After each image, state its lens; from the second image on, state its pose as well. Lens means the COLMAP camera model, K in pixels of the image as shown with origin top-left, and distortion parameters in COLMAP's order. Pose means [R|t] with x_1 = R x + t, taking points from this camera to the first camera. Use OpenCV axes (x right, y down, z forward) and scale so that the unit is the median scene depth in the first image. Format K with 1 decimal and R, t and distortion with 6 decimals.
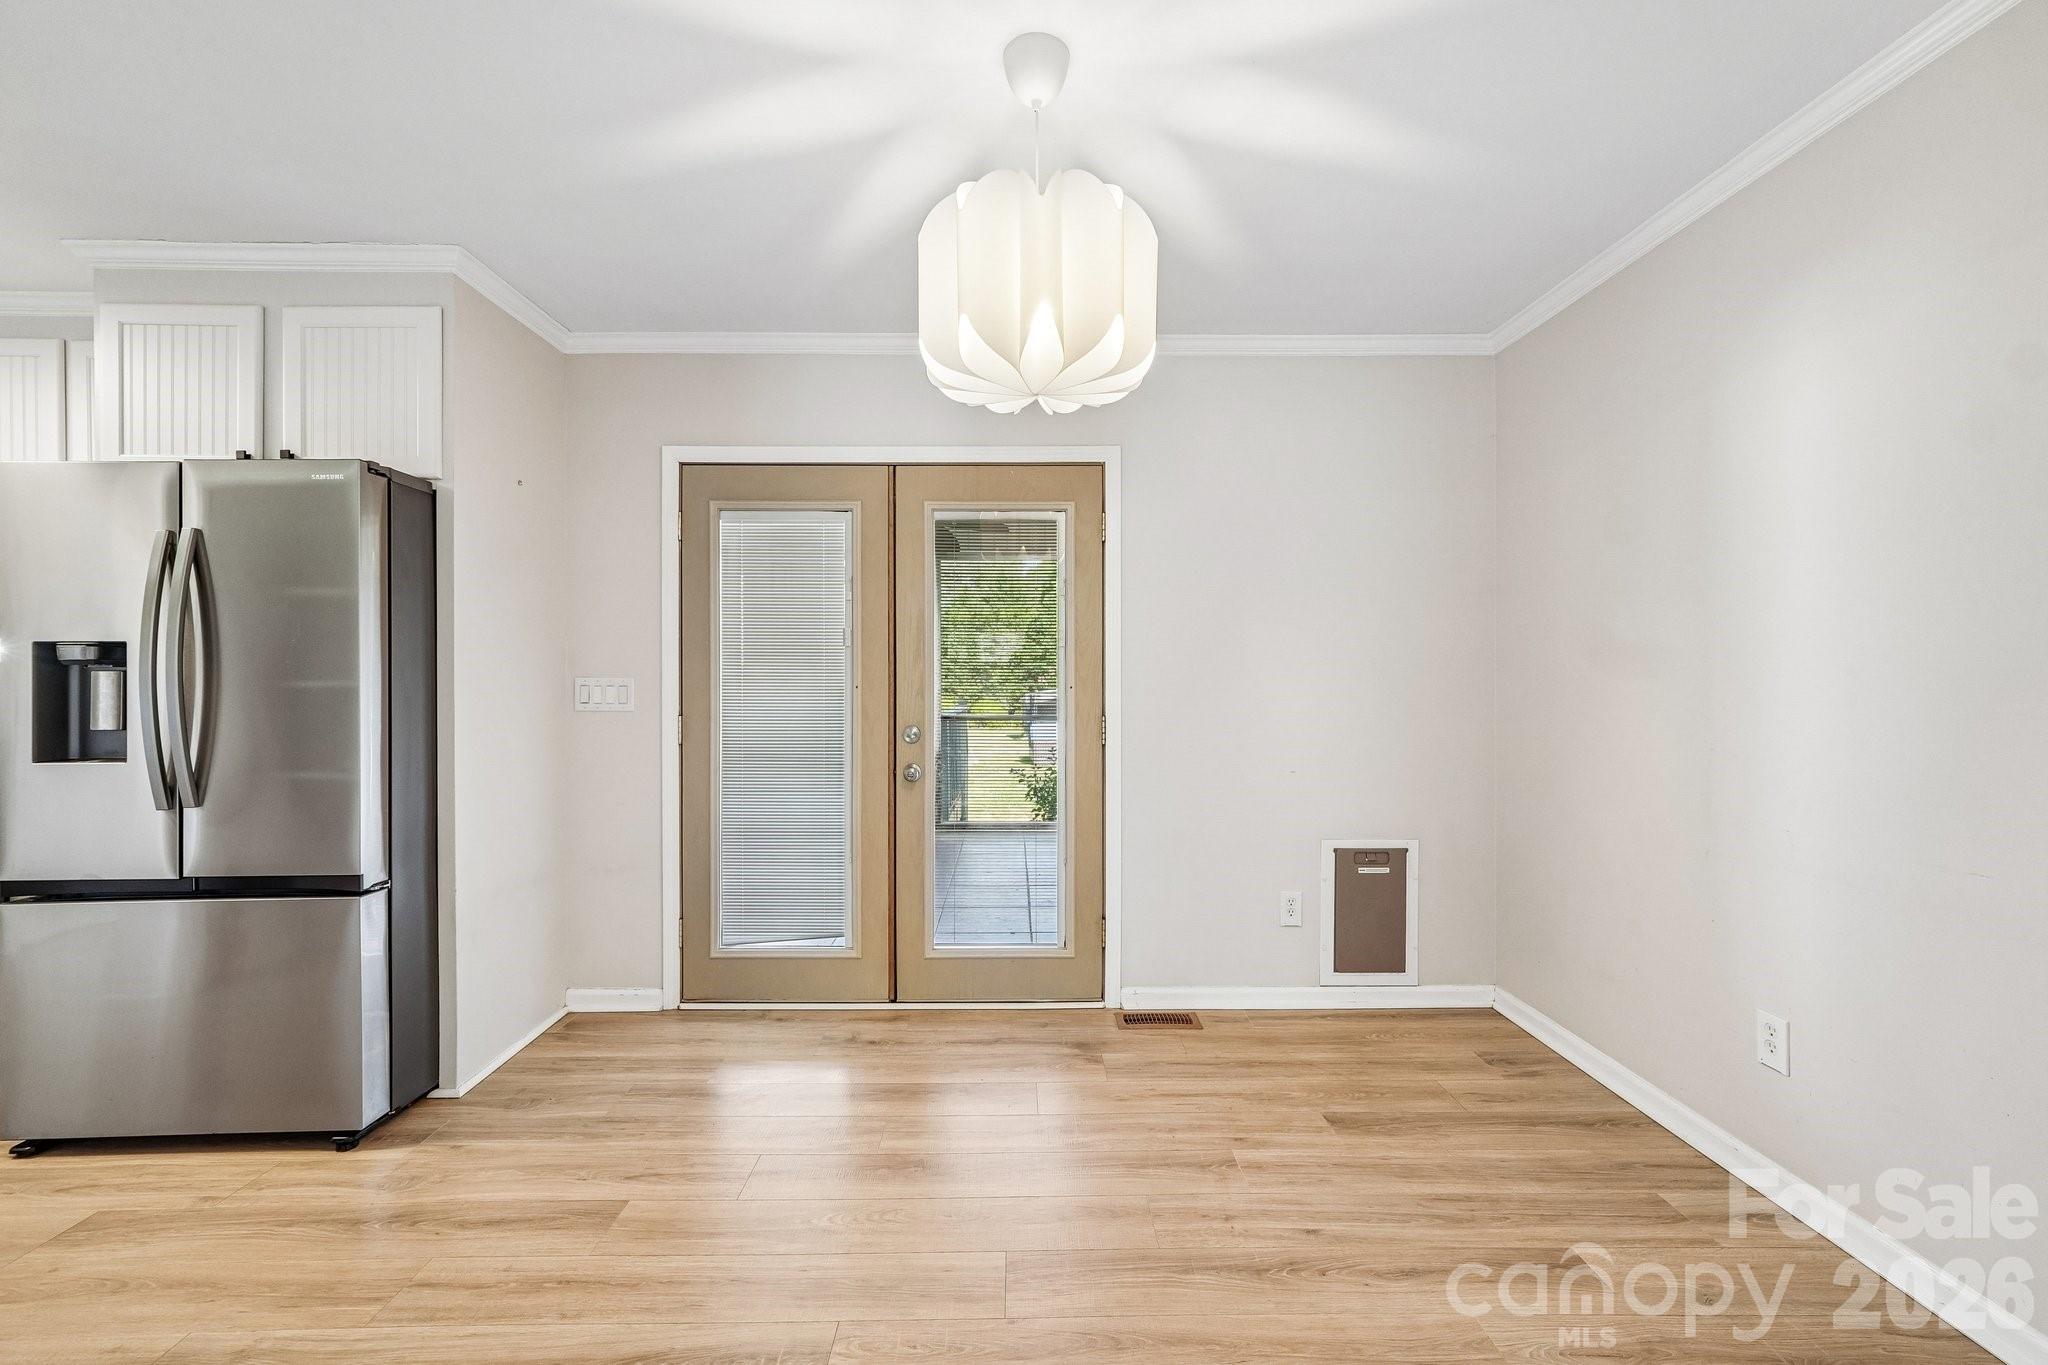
lens RADIAL K [[875.7, 0, 1021.3], [0, 875.7, 677.6], [0, 0, 1]] dist [-0.009767, 0.007128]
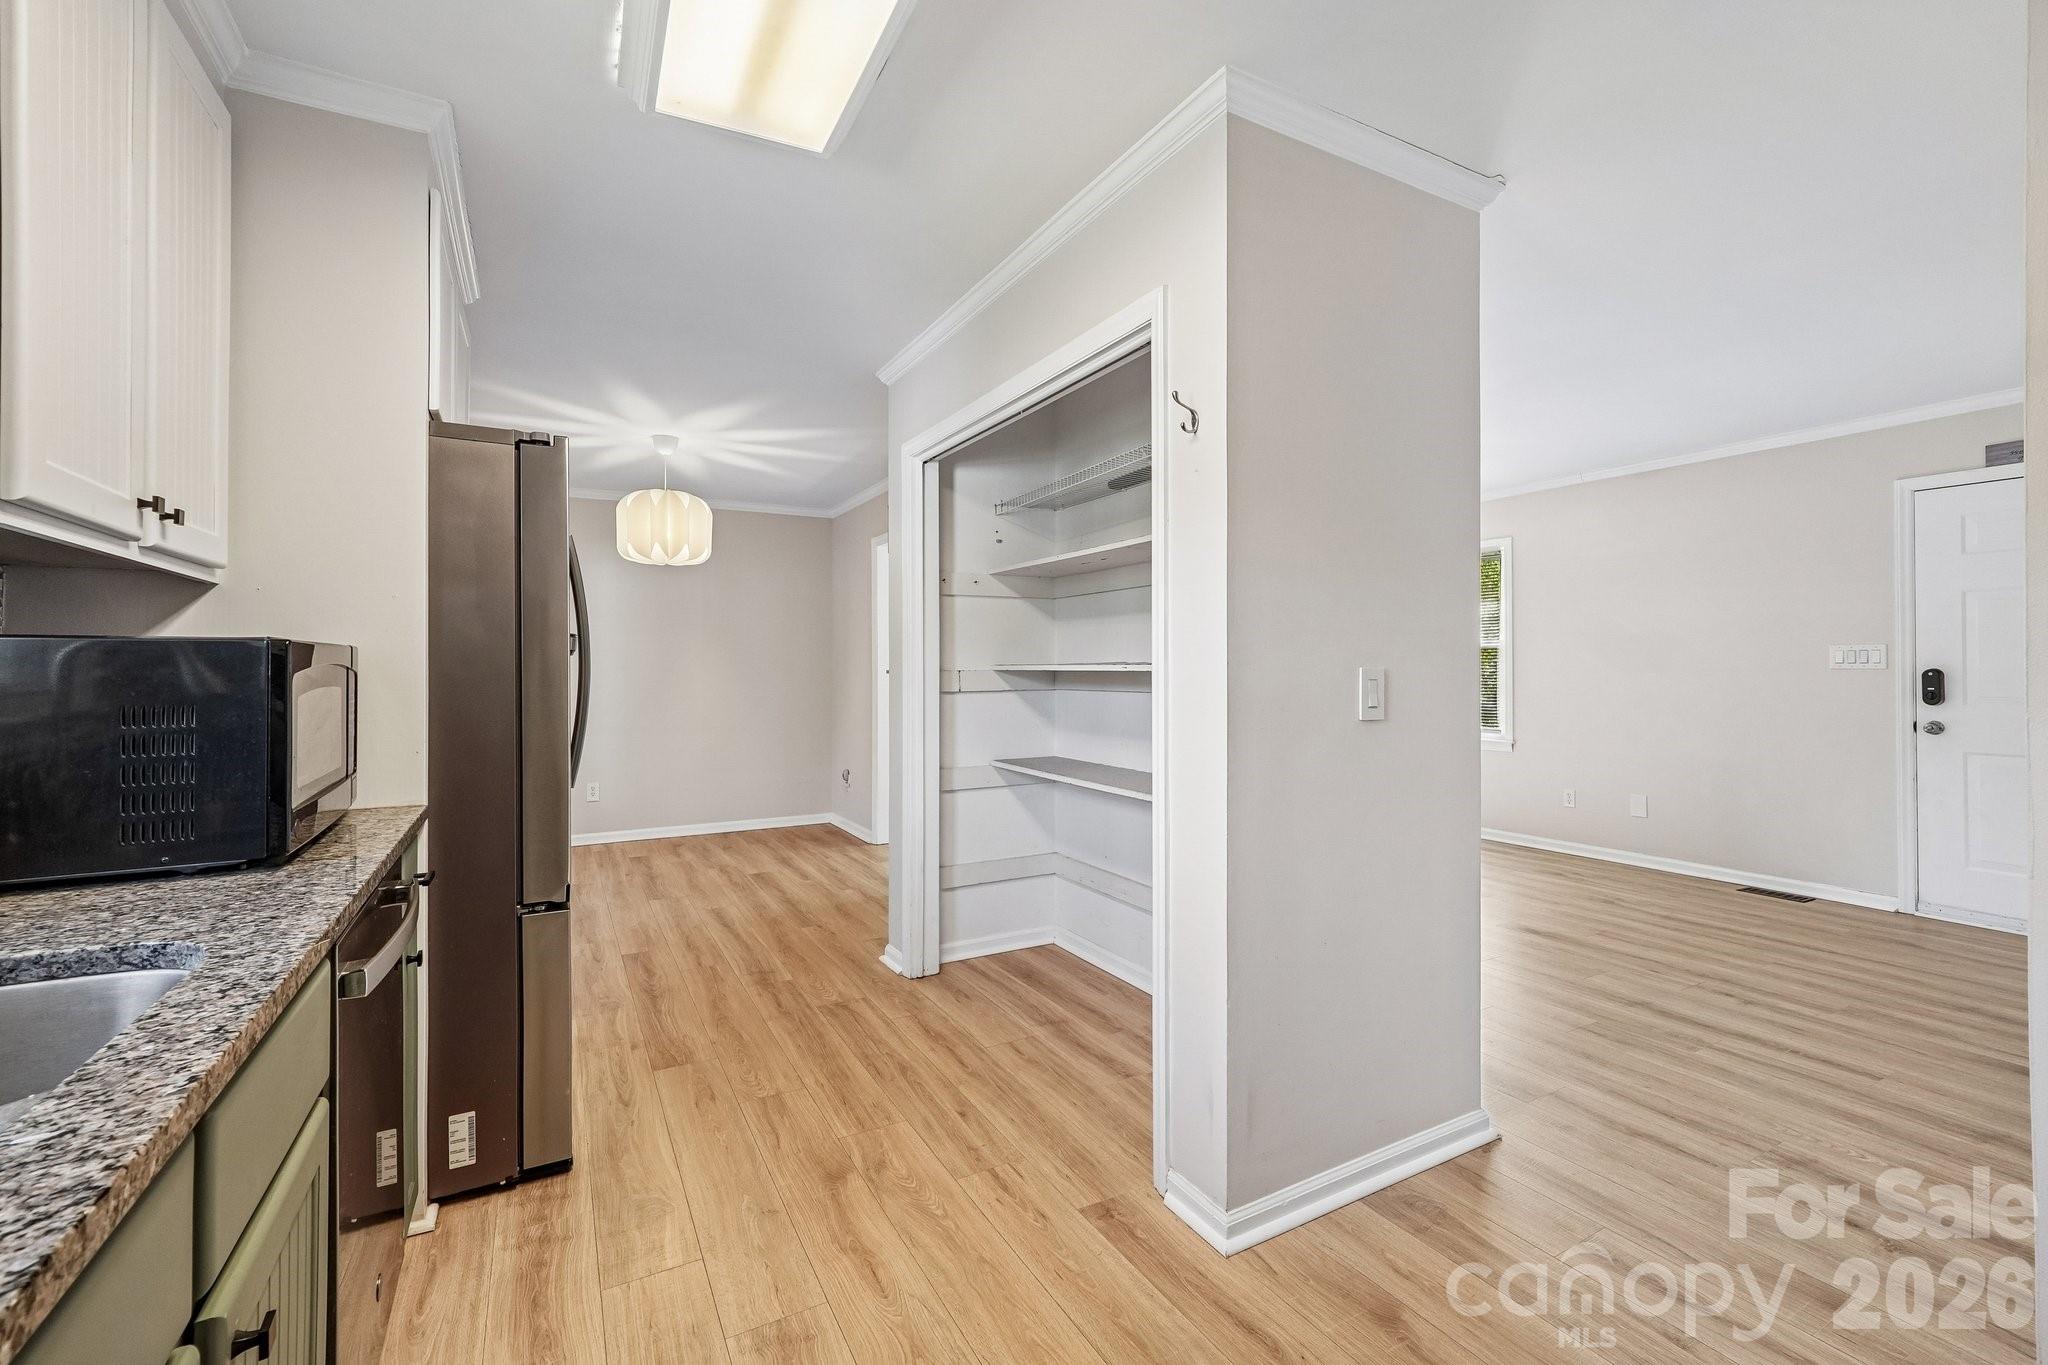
lens RADIAL K [[875.7, 0, 1031.3], [0, 875.7, 671.3], [0, 0, 1]] dist [-0.009767, 0.007128]
pose [[-0.482887, -0.004219, 0.875673, -2.869047], [0.002850, 0.999976, 0.006389, -0.011342], [-0.875678, 0.005580, -0.482863, 1.303446]]
